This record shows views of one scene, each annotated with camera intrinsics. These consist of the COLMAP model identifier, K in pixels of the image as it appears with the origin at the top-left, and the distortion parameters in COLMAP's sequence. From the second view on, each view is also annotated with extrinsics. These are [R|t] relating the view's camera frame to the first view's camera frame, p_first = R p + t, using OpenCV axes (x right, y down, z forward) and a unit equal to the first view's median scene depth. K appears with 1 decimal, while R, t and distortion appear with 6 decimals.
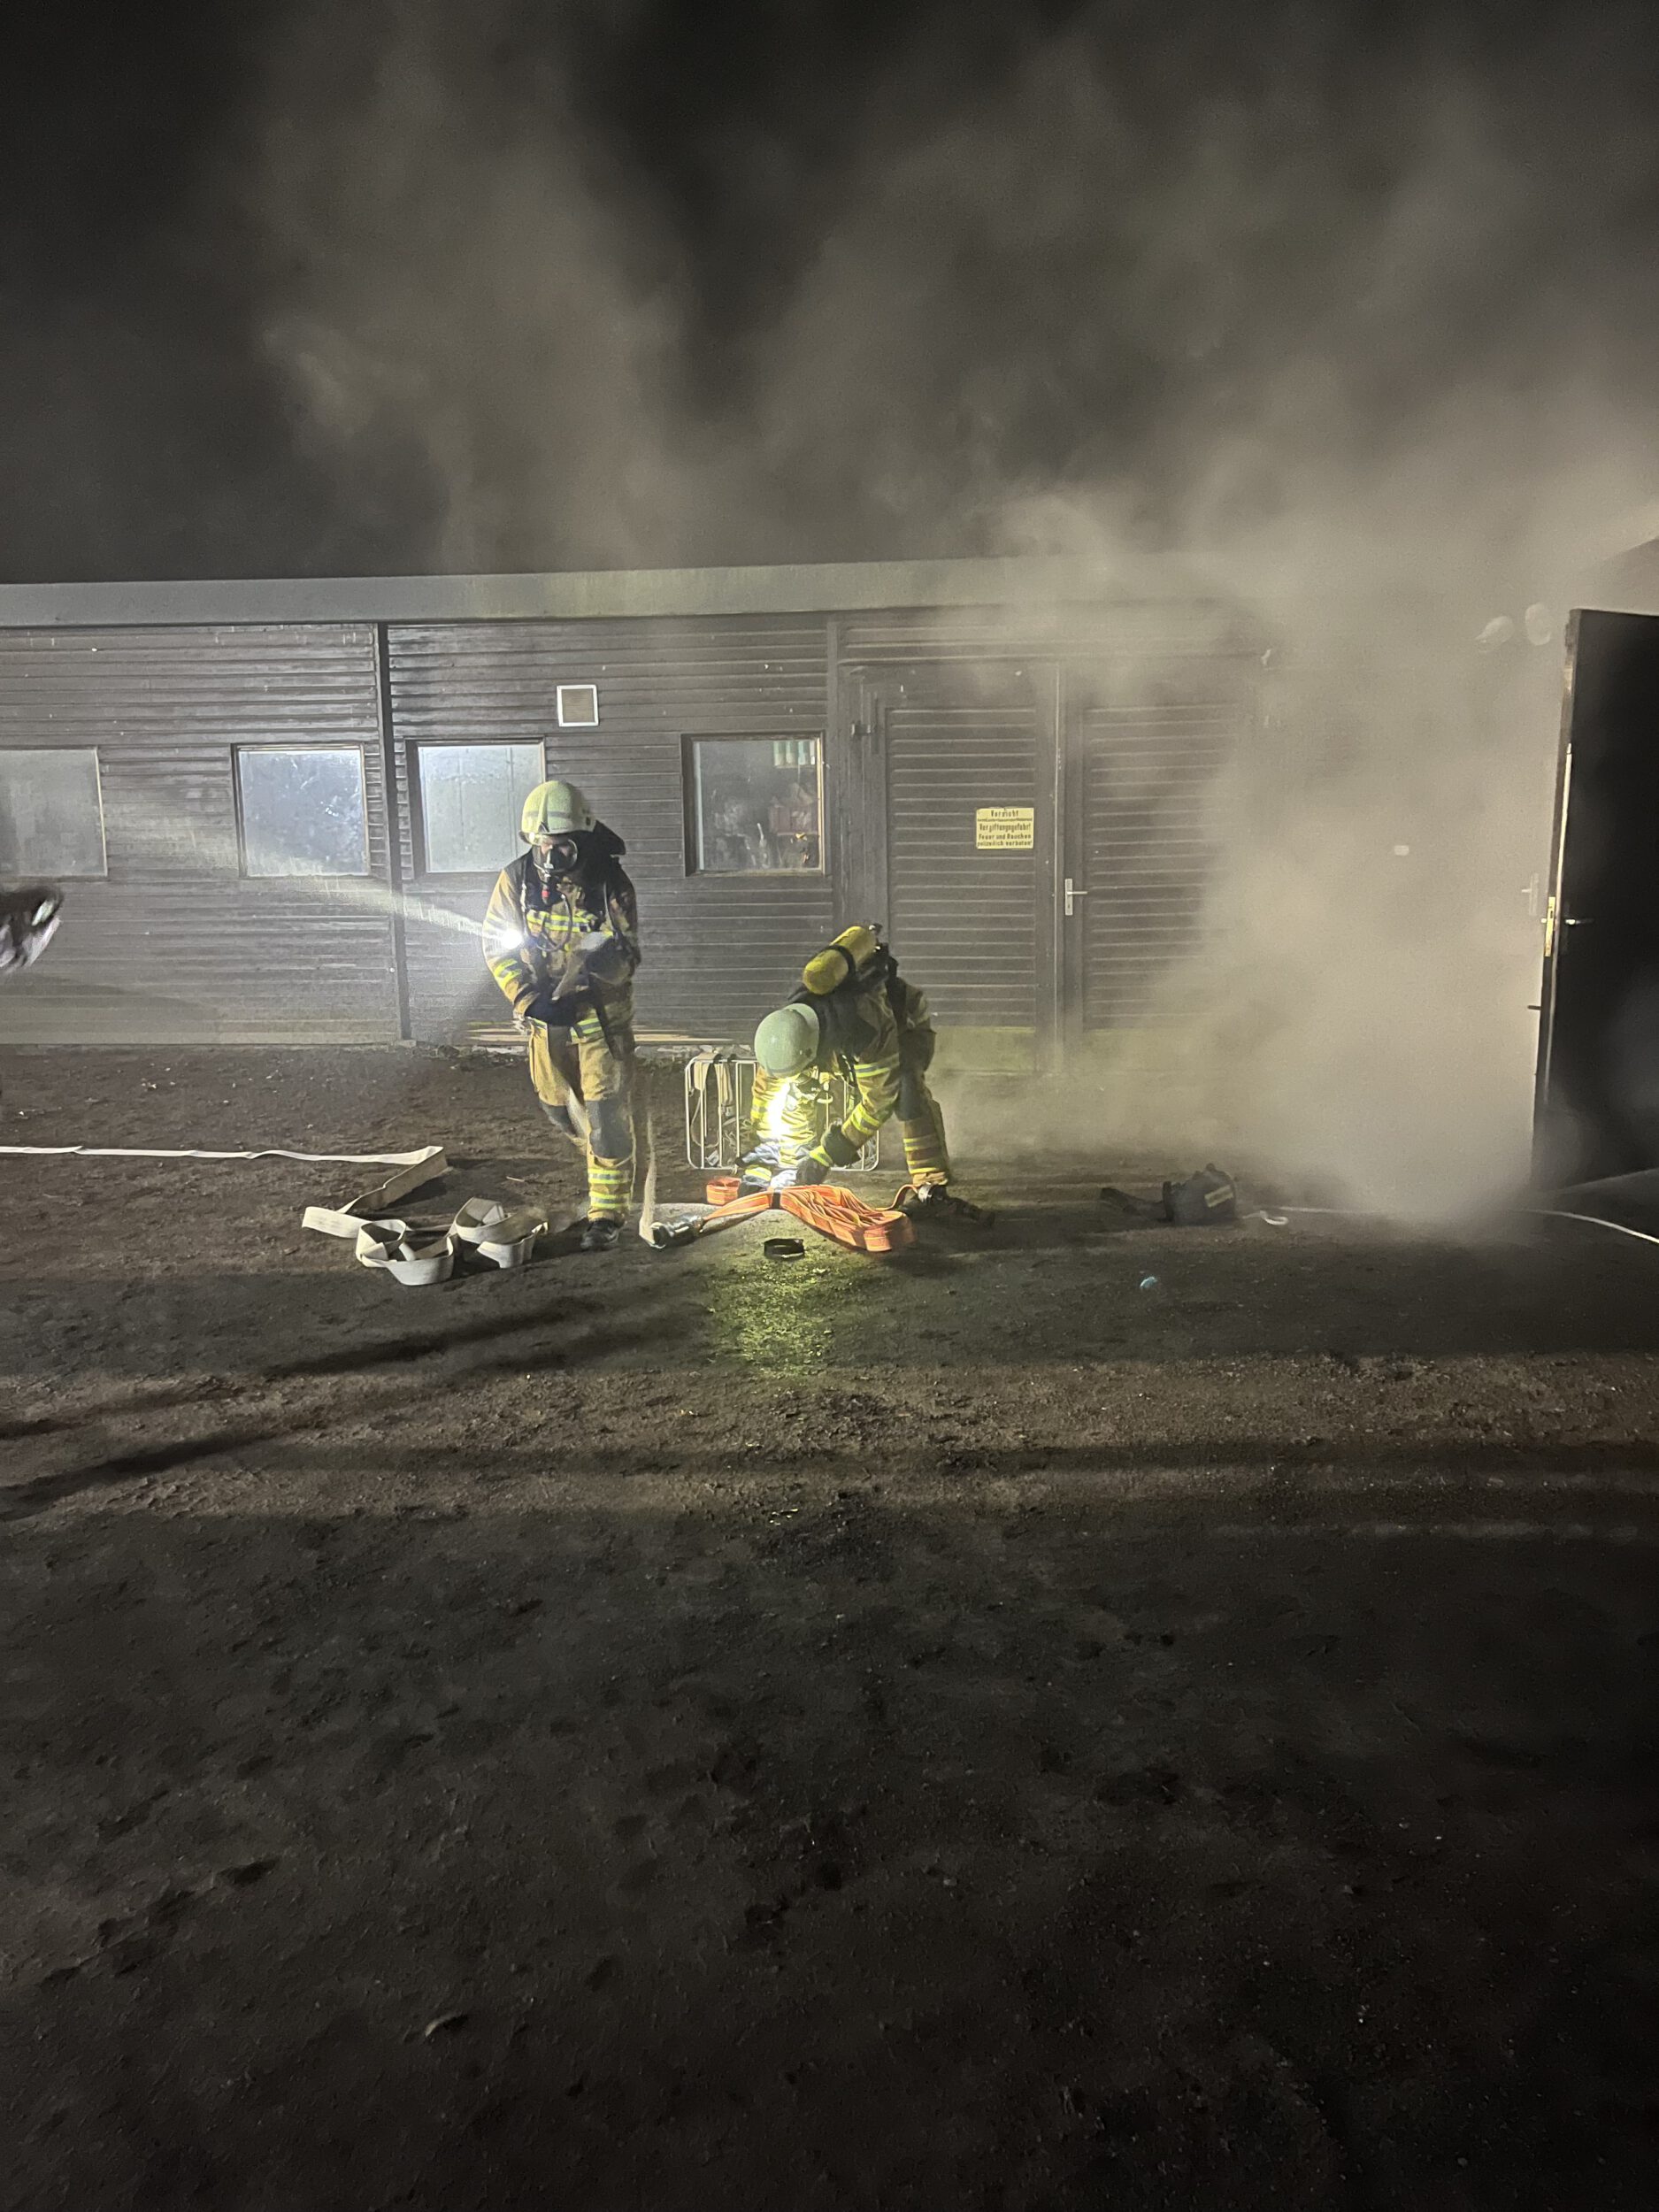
lens RADIAL K [[1688.0, 0, 830.2], [0, 1688.0, 1106.9], [0, 0, 1]] dist [0.000837, 0.000200]
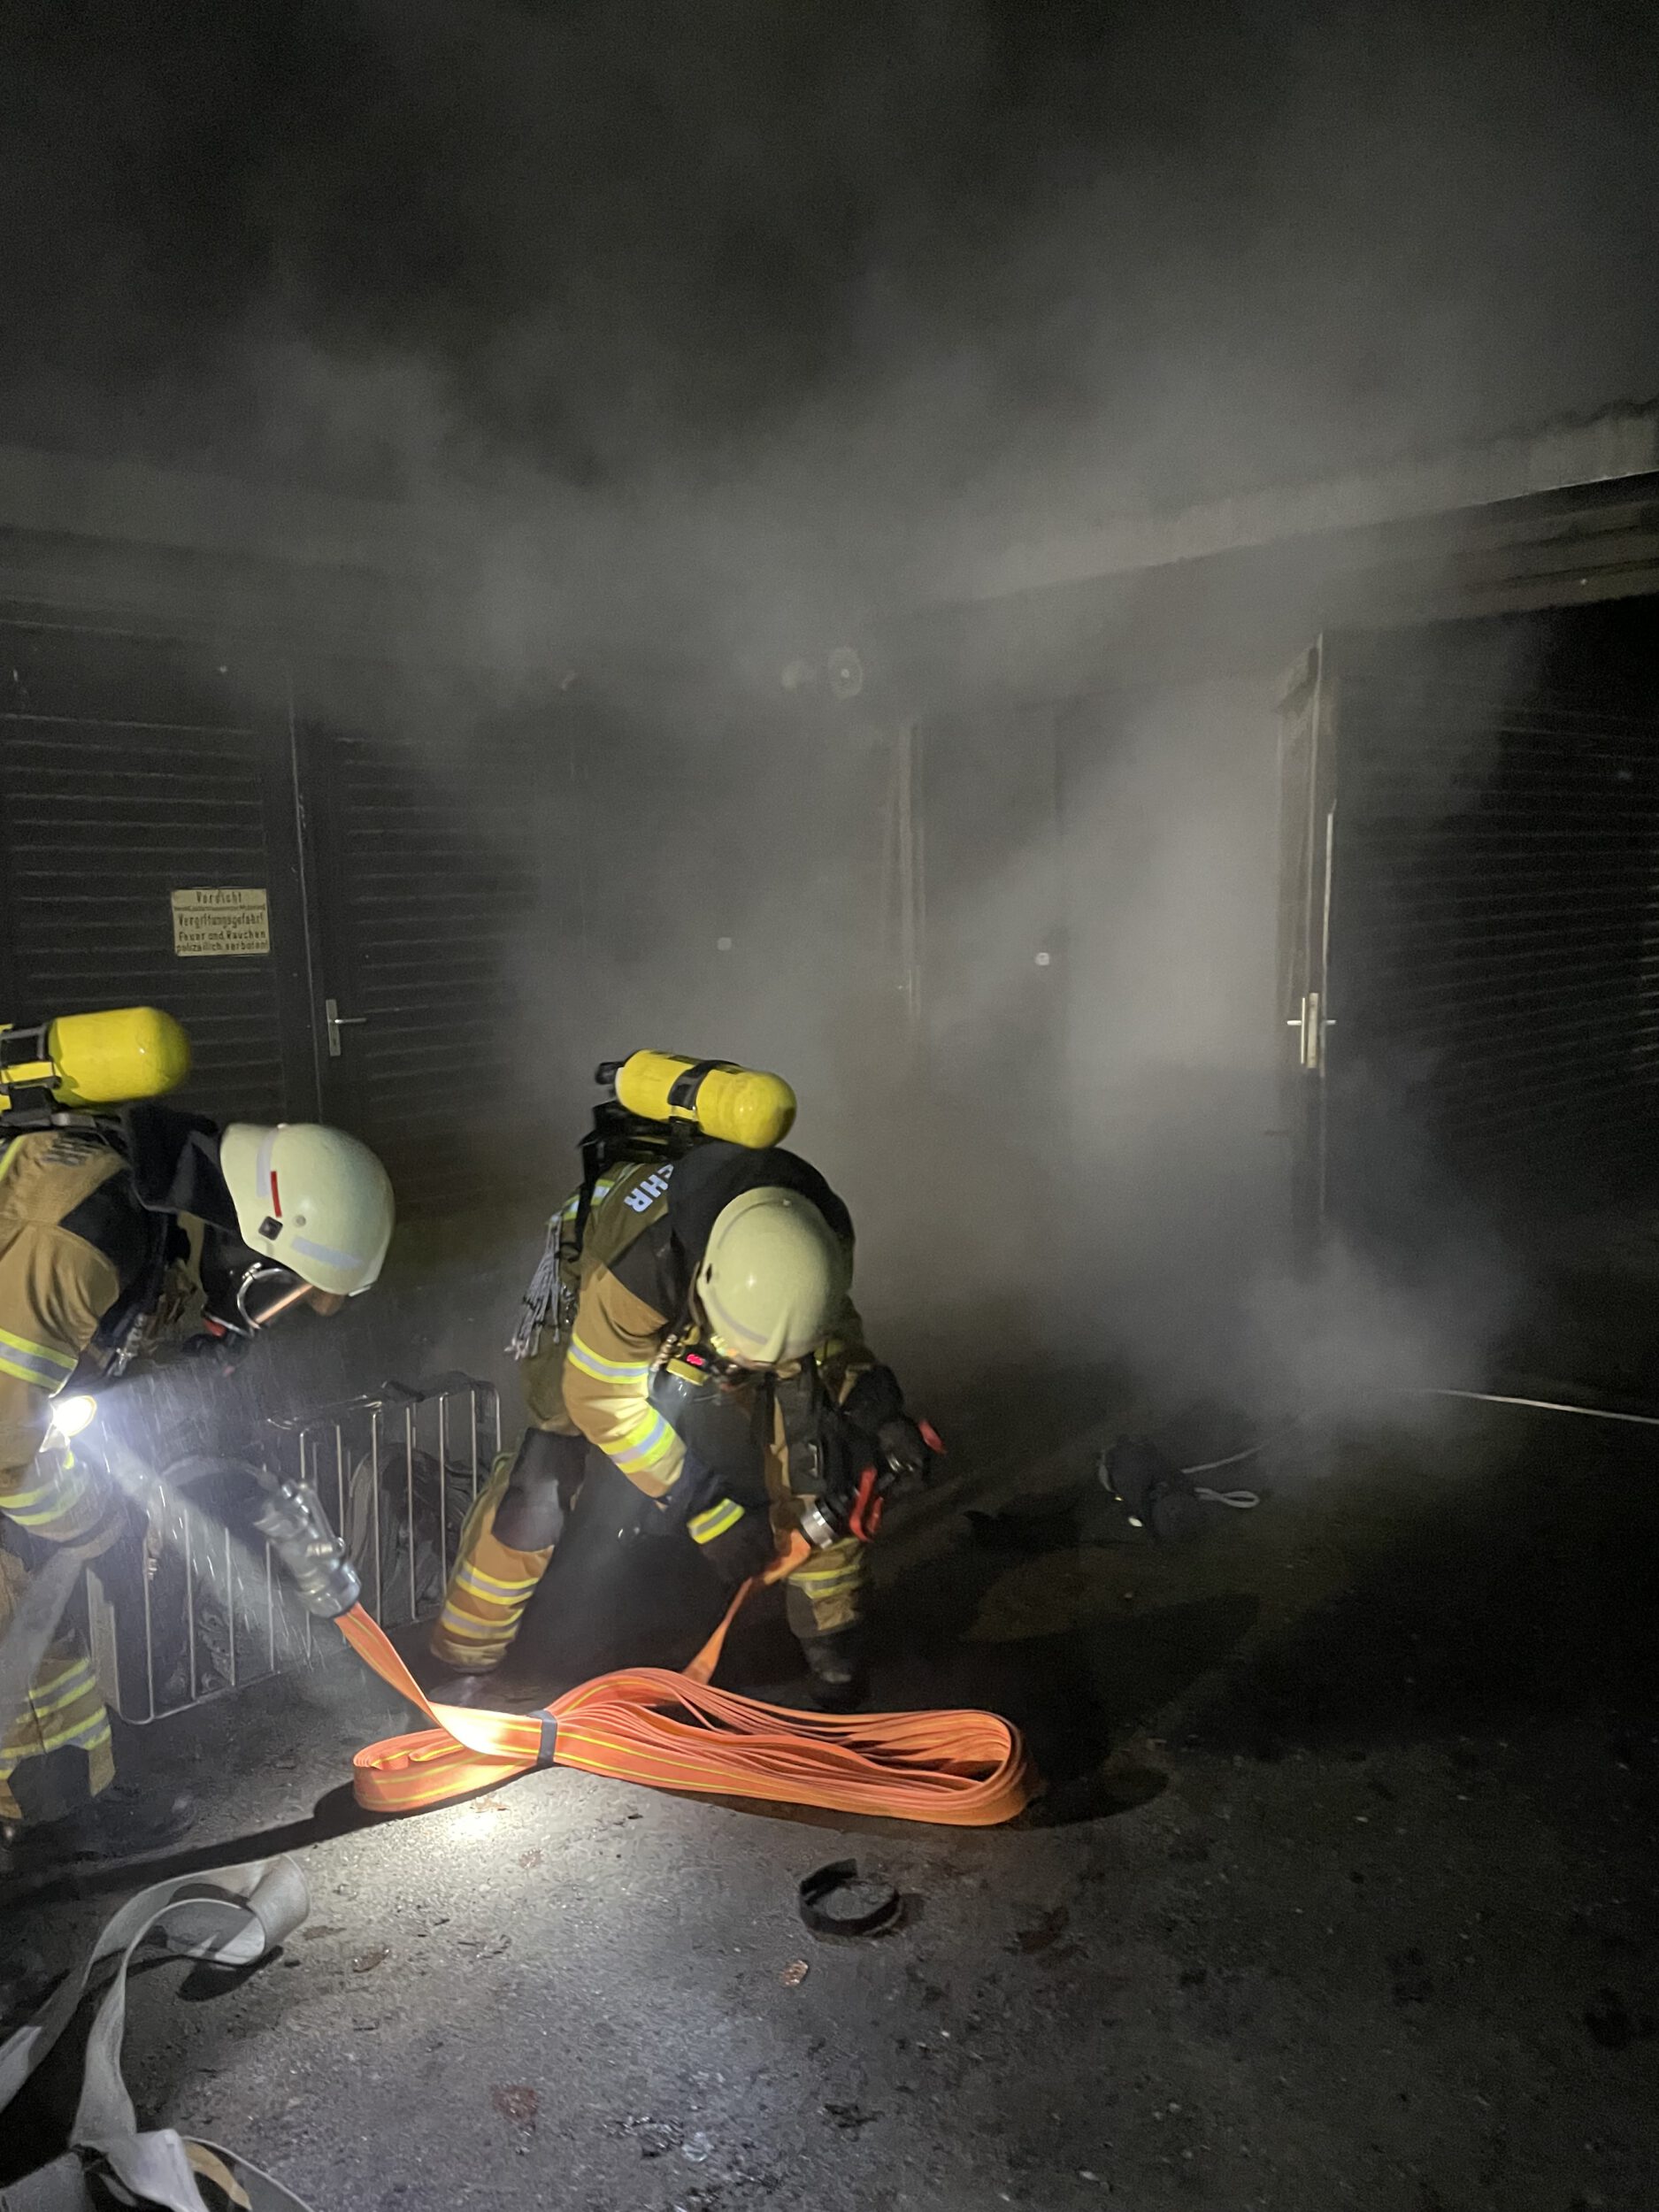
lens RADIAL K [[1646.2, 0, 828.9], [0, 1646.2, 1103.8], [0, 0, 1]] dist [0.050511, 0.001529]
pose [[0.649500, -0.095863, 0.754294, -0.210882], [0.137826, 0.990430, 0.007195, -0.074422], [-0.747765, 0.099288, 0.656497, 0.451664]]
